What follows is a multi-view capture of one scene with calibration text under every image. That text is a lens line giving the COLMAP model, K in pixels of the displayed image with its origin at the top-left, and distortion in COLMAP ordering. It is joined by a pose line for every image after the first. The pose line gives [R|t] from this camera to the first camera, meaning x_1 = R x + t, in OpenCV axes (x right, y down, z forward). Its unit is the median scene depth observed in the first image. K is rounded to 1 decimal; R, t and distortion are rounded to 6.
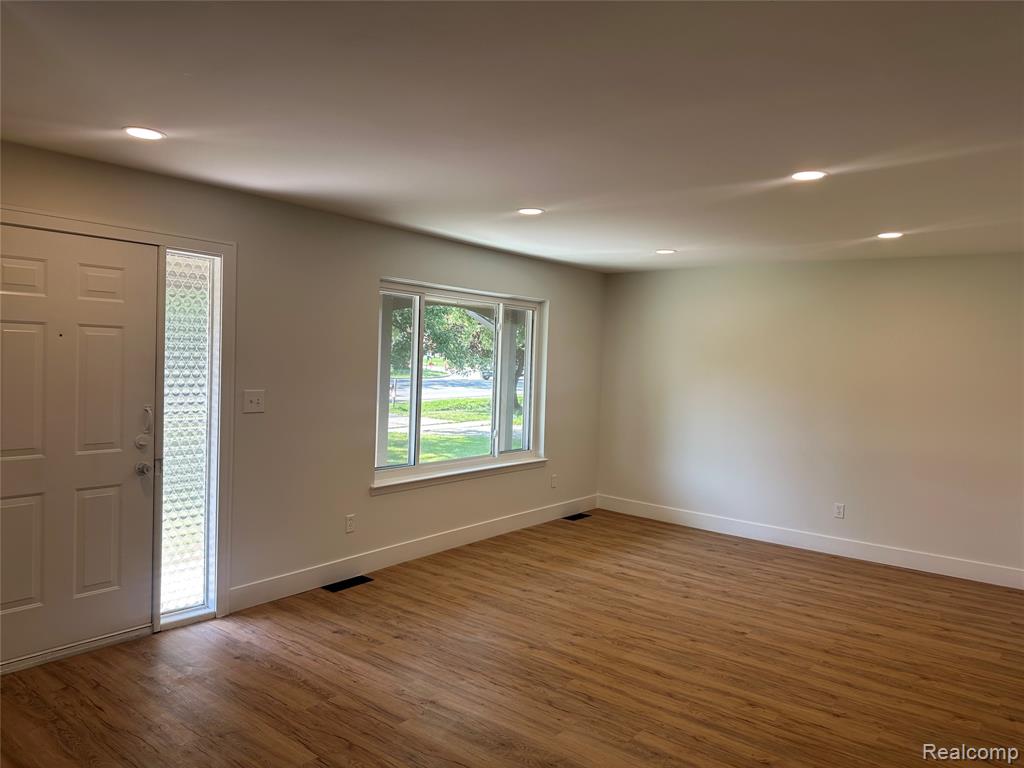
lens RADIAL K [[715.2, 0, 511.2], [0, 715.2, 376.0], [0, 0, 1]] dist [0.067569, -0.091901]
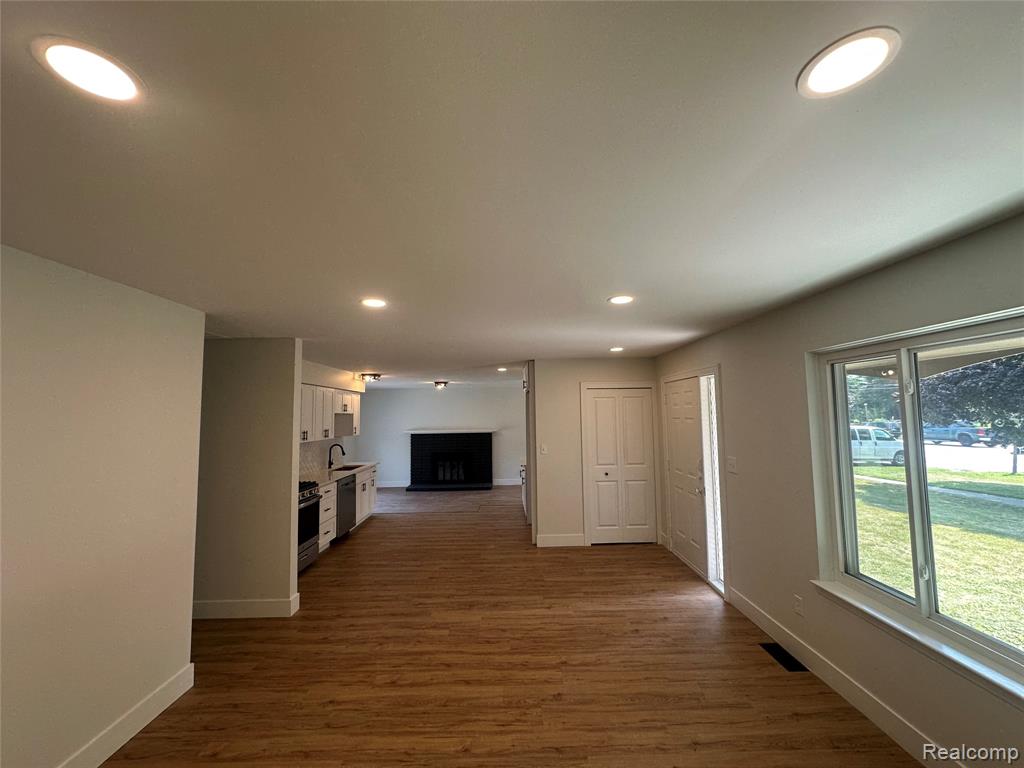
lens RADIAL K [[409.8, 0, 512.9], [0, 409.8, 384.2], [0, 0, 1]] dist [-0.004475, 0.001871]
pose [[-0.782103, -0.068228, -0.619403, 0.476089], [-0.028192, 0.996844, -0.074206, -0.049594], [0.622511, -0.040574, -0.781559, 1.247609]]
